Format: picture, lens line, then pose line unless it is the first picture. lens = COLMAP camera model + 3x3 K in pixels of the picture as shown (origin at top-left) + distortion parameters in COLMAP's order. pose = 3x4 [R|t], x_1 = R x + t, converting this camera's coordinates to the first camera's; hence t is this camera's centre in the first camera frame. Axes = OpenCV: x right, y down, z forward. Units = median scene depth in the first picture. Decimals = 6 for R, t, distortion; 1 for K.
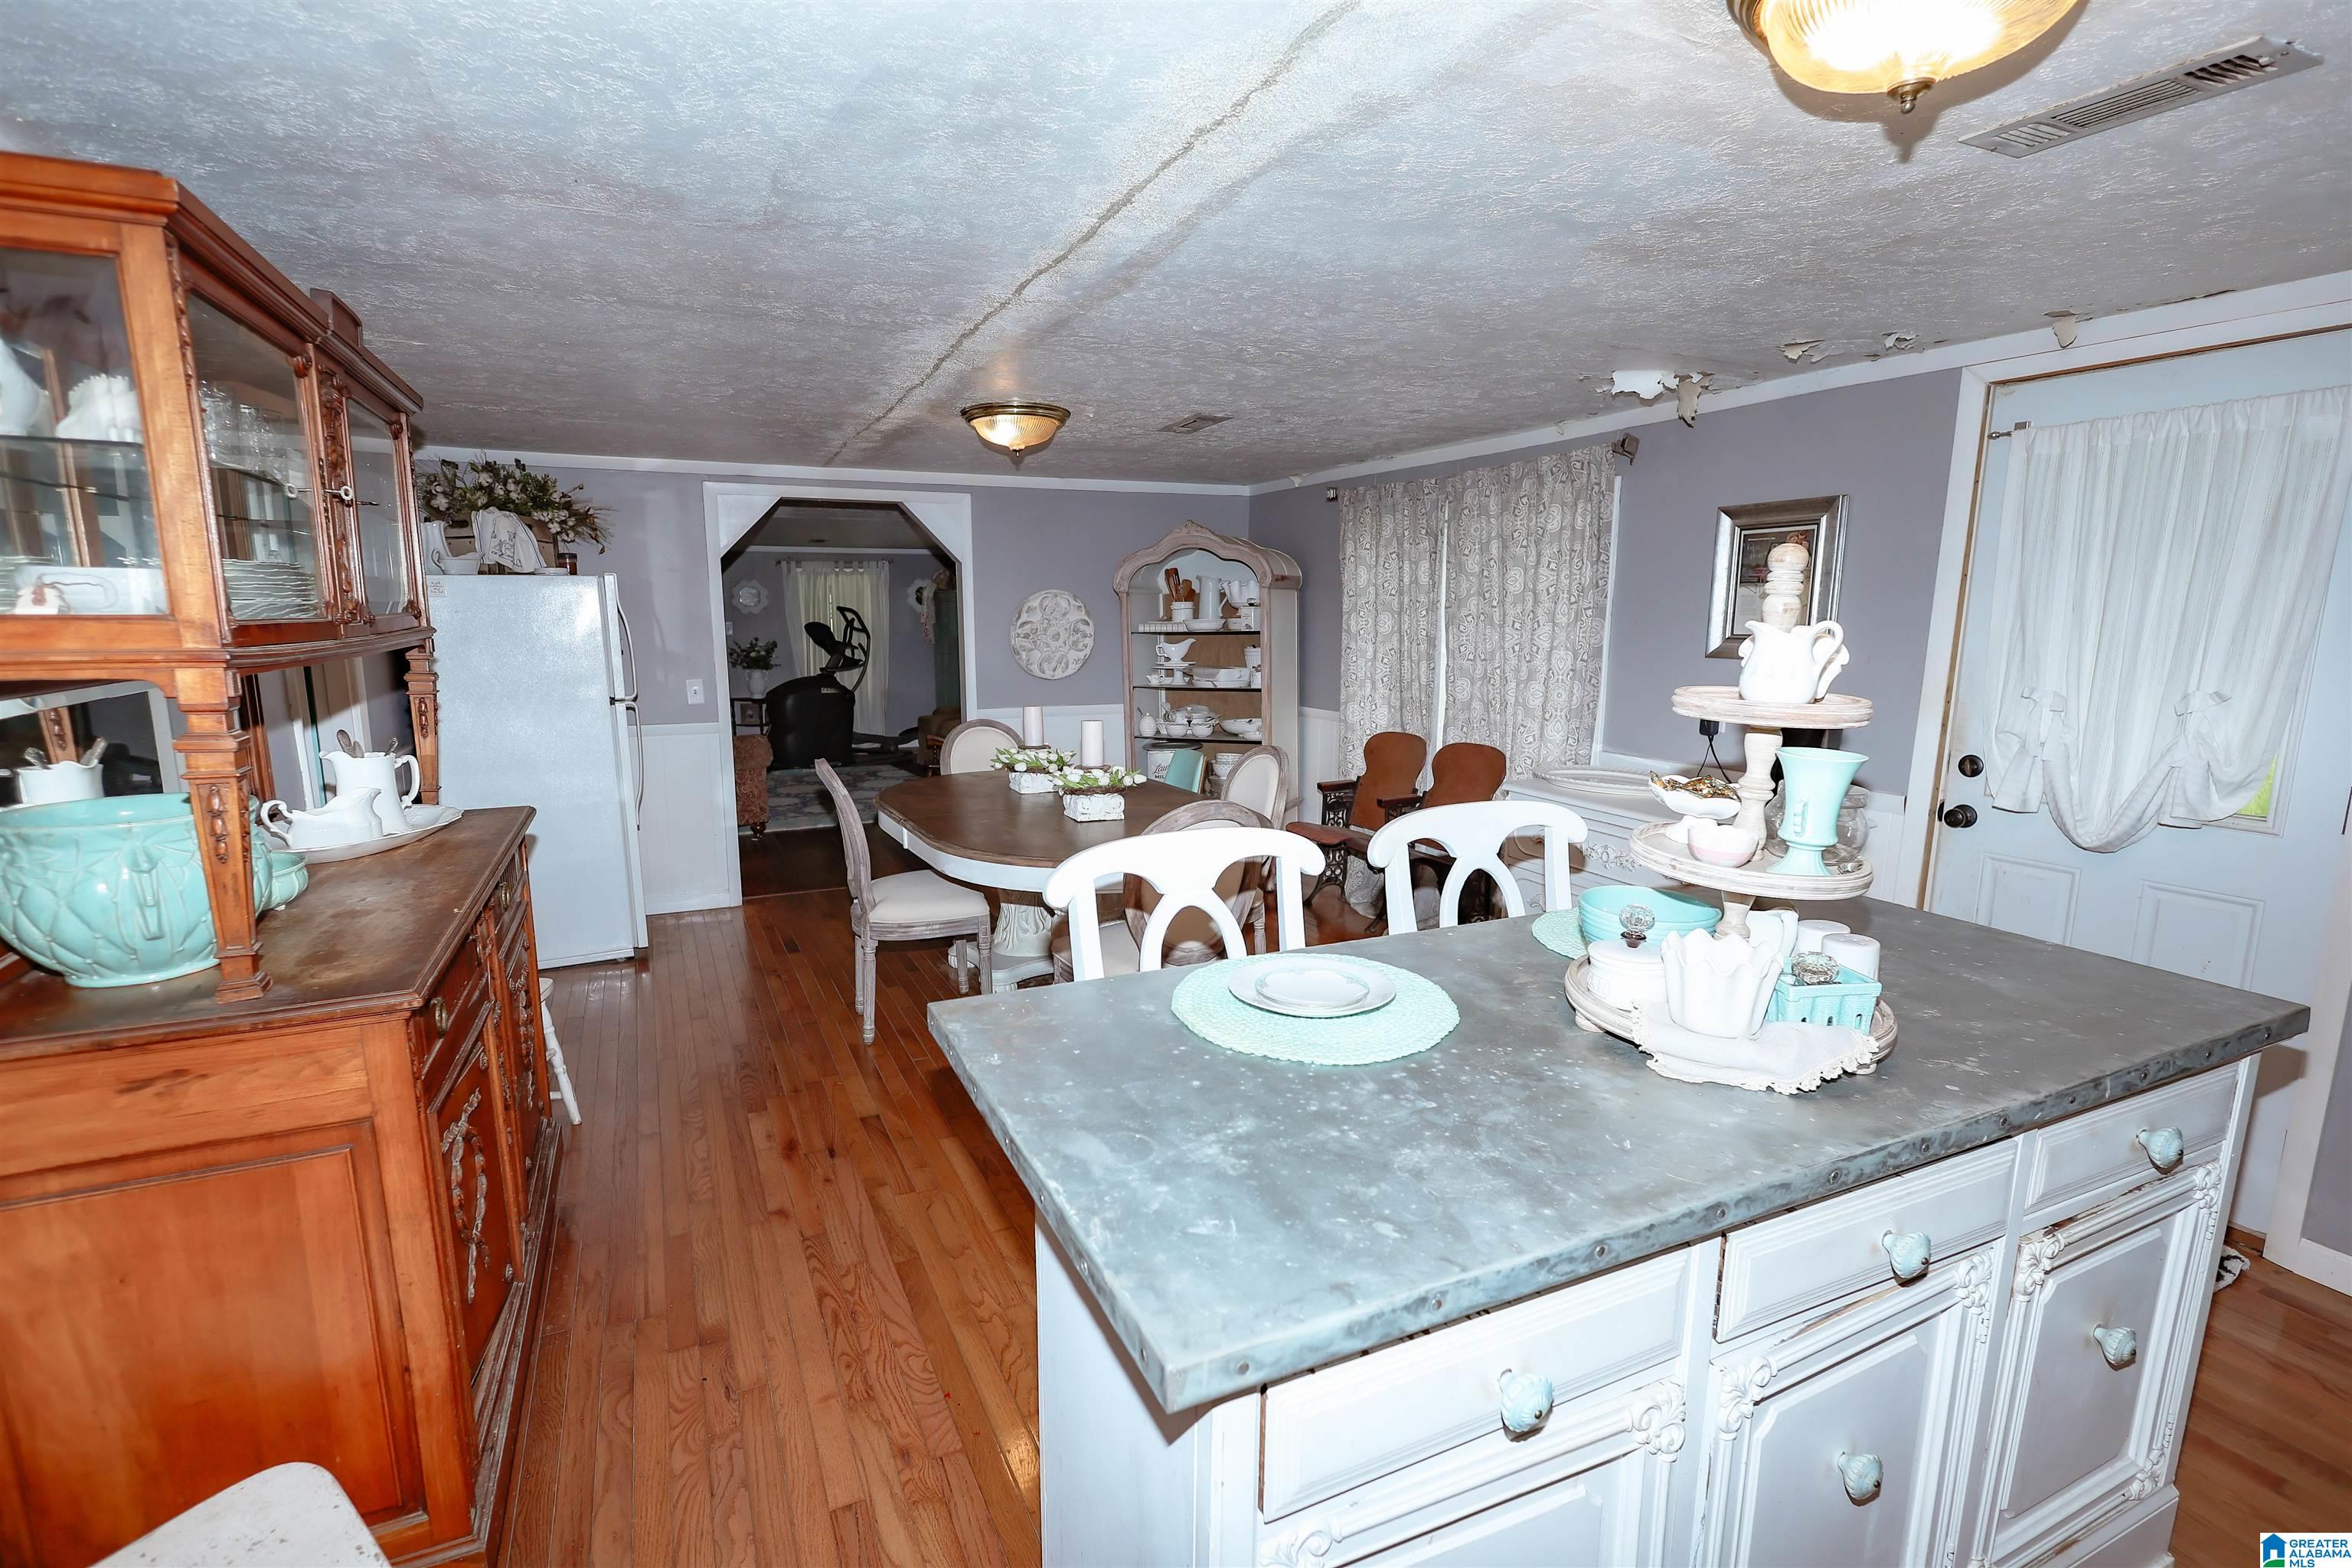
lens RADIAL K [[1090.1, 0, 1178.4], [0, 1090.1, 787.9], [0, 0, 1]] dist [-0.002885, 0.000859]
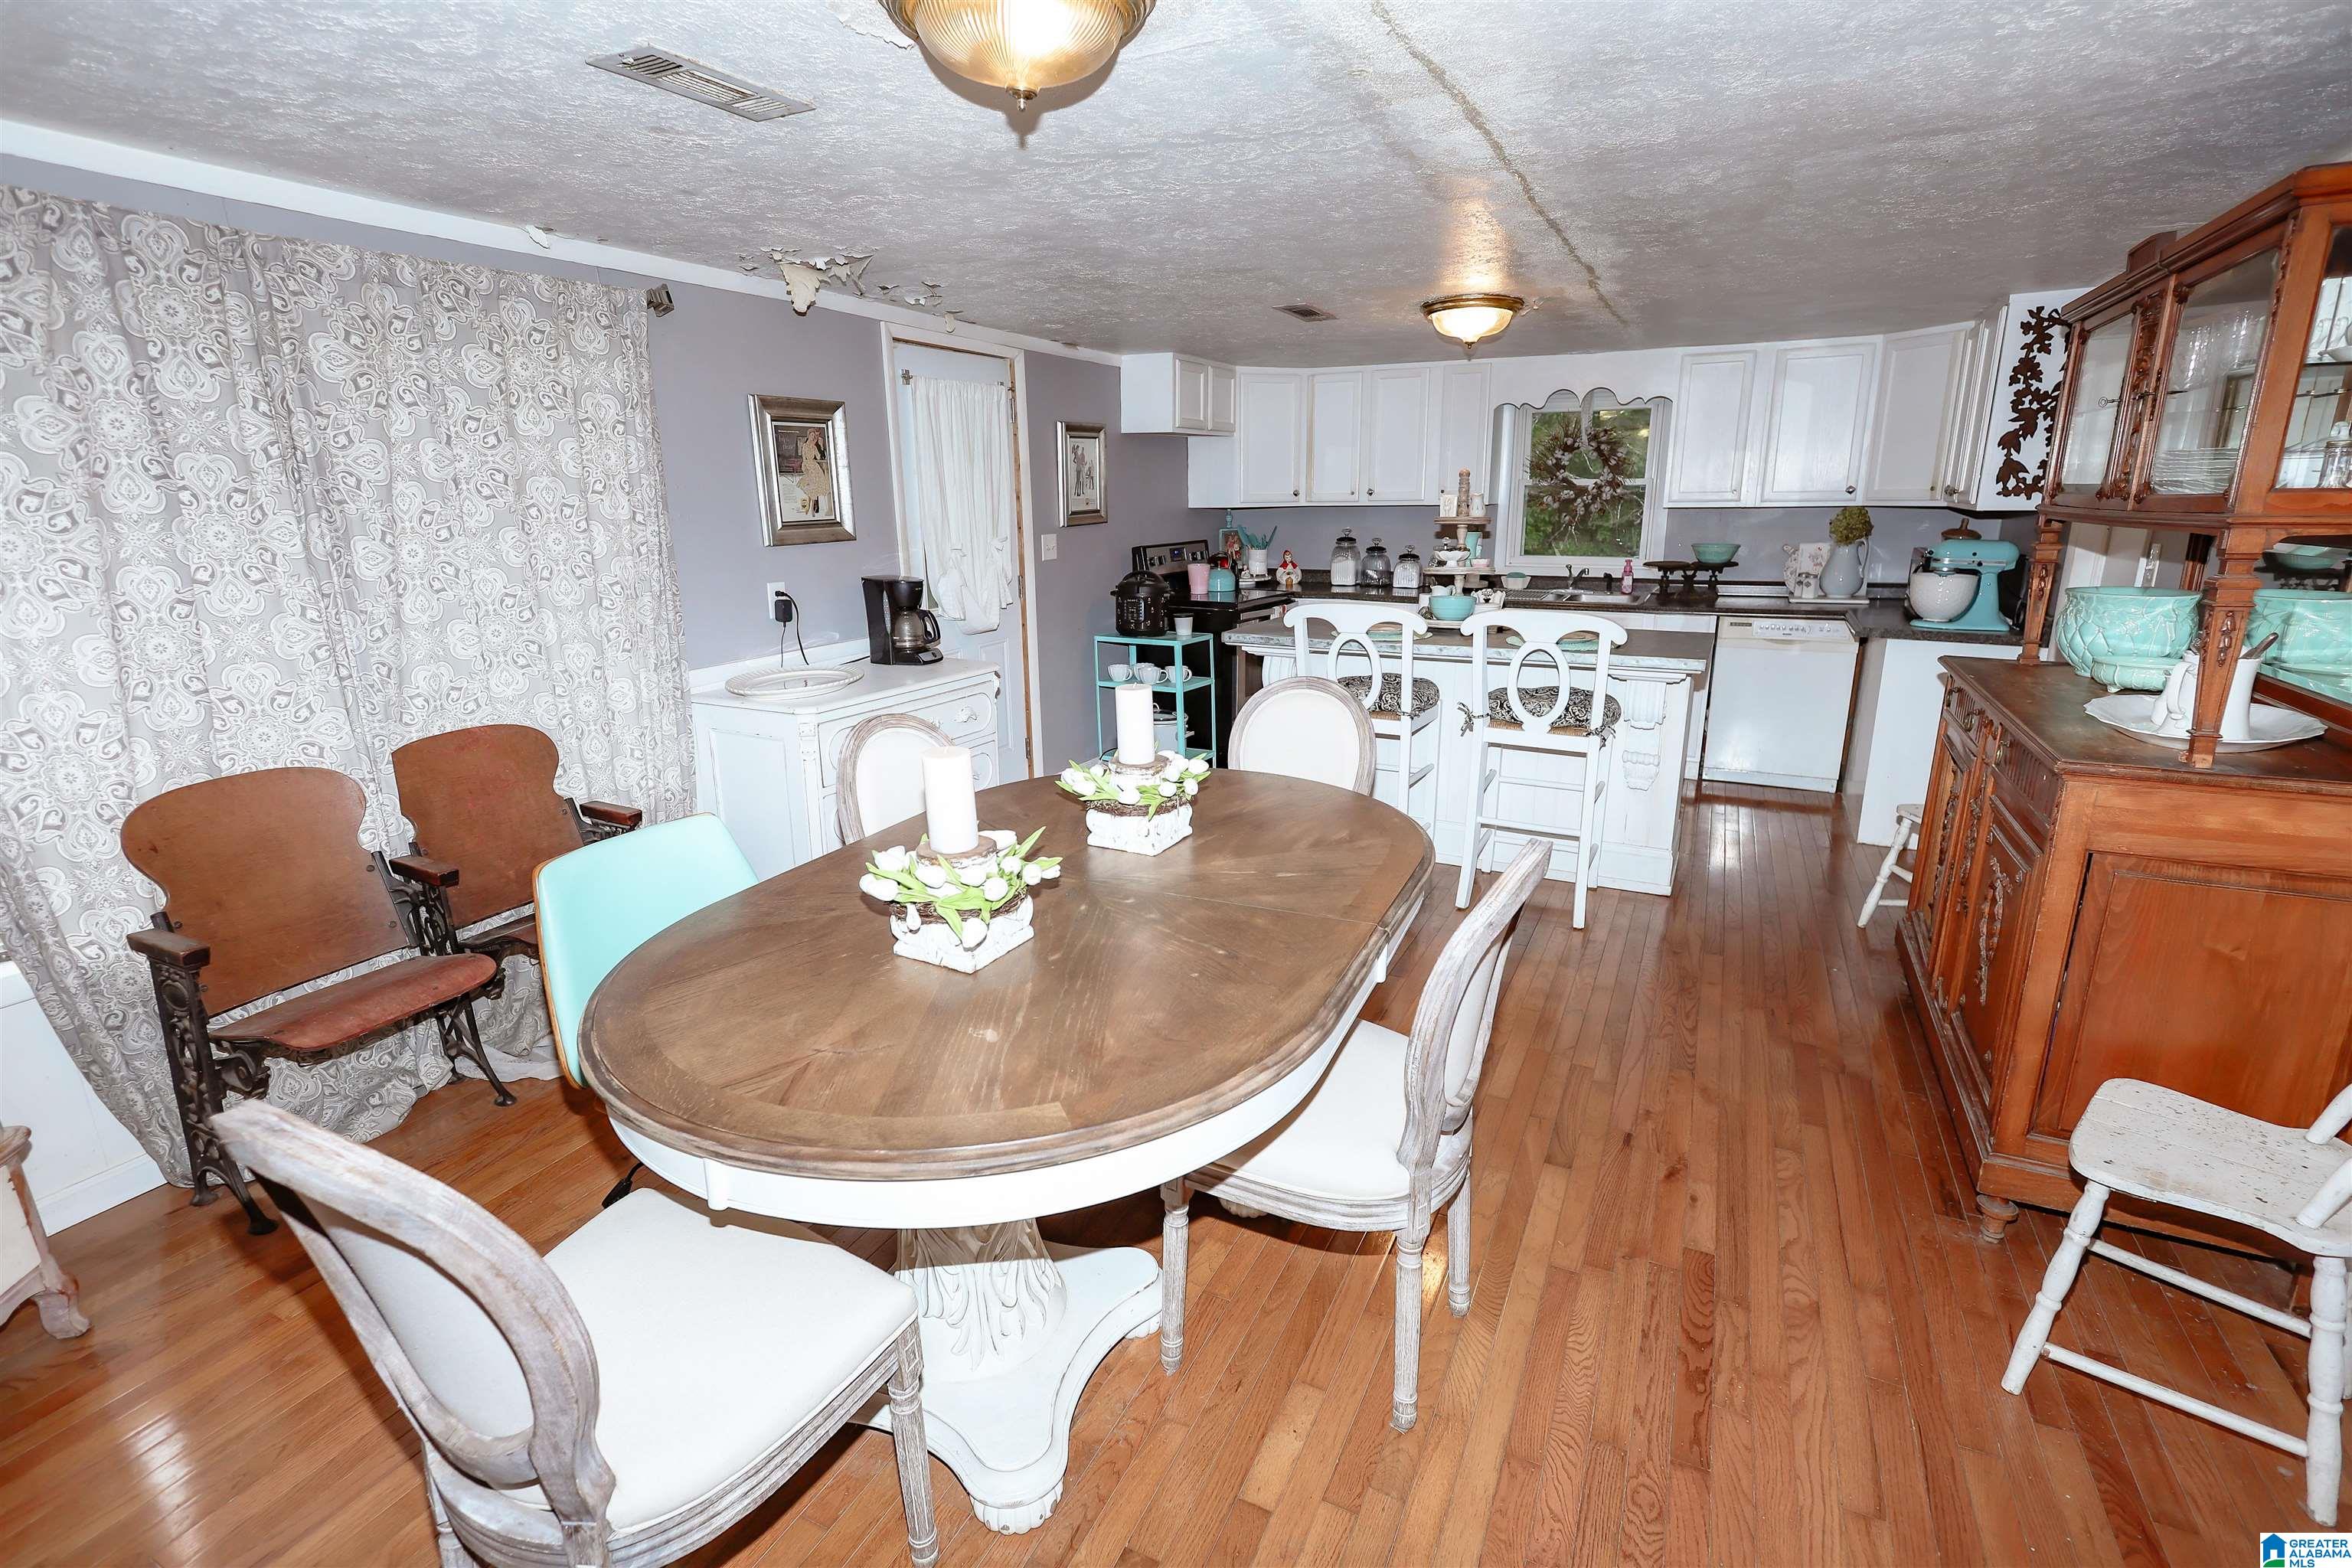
lens RADIAL K [[1086.2, 0, 1174.8], [0, 1086.2, 780.1], [0, 0, 1]] dist [-0.003919, 0.000266]
pose [[-0.611274, -0.200667, 0.765557, -0.385867], [0.139241, 0.924963, 0.353631, -0.154749], [-0.779074, 0.322762, -0.537465, 0.911285]]
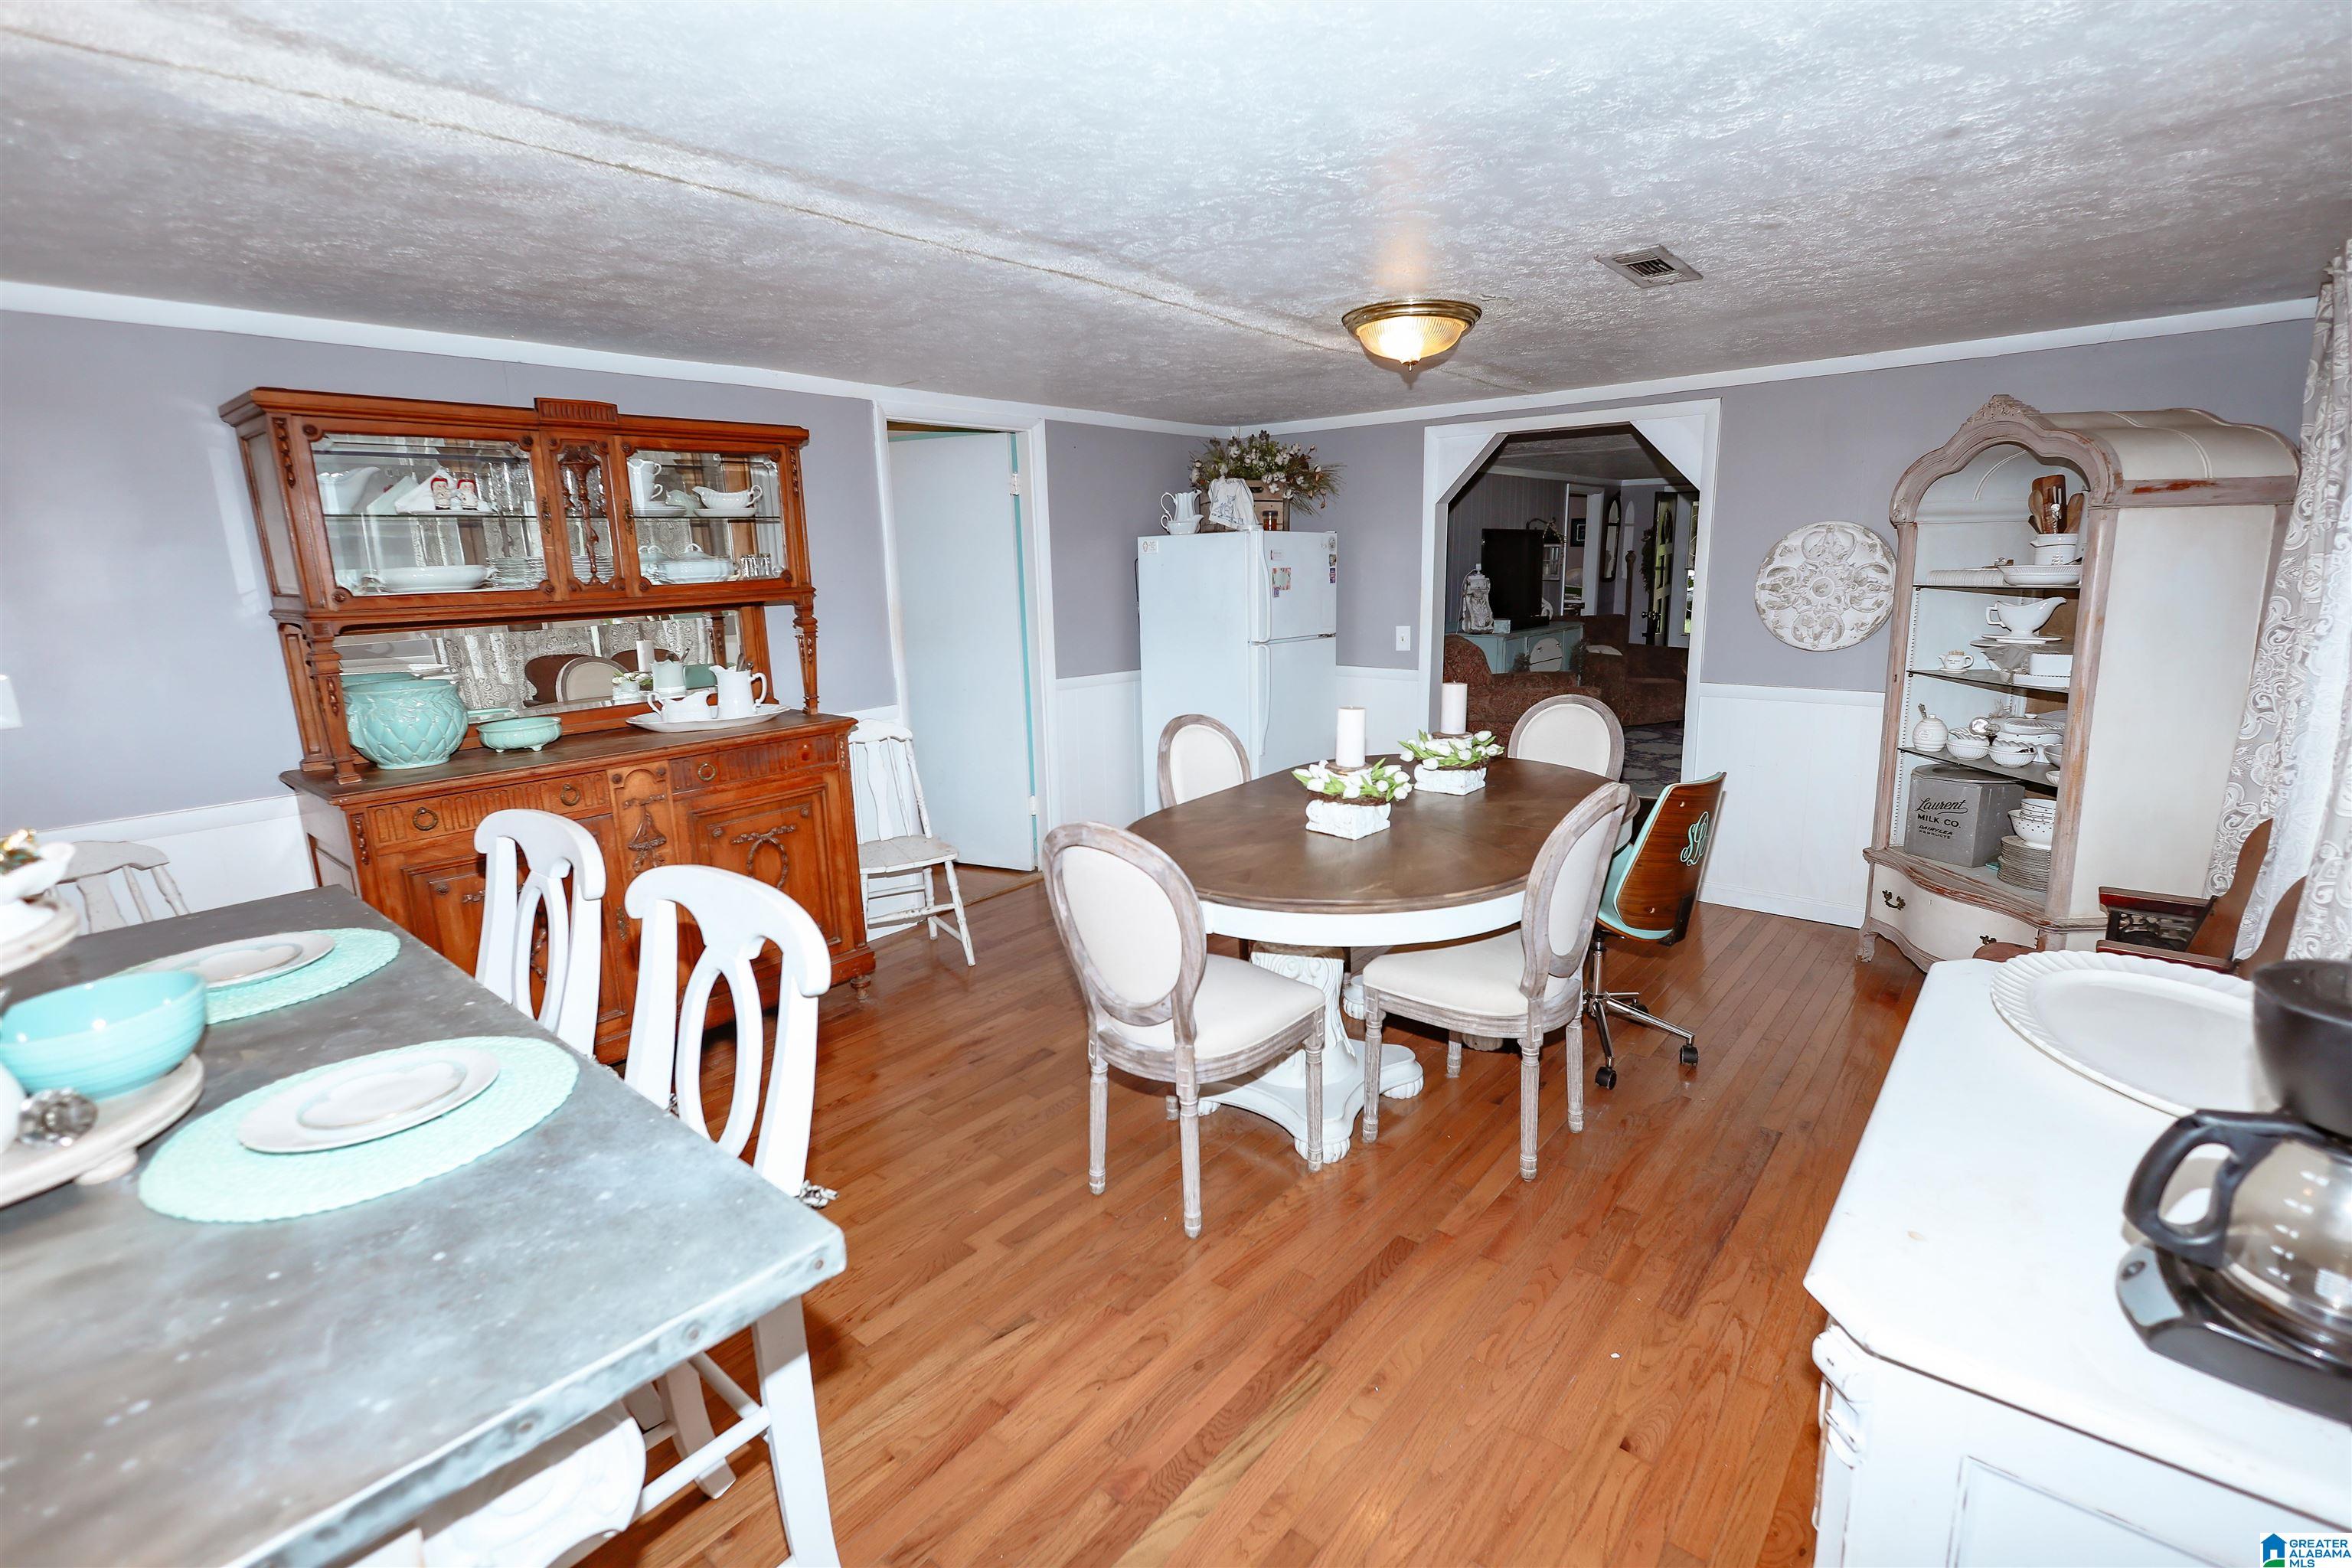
lens RADIAL K [[1086.1, 0, 1190.9], [0, 1086.1, 780.1], [0, 0, 1]] dist [0.006095, 0.000048]
pose [[0.419123, 0.176295, -0.890649, 0.399220], [-0.124229, 0.982877, 0.136091, -0.070694], [0.899390, 0.053606, 0.433847, 0.379188]]
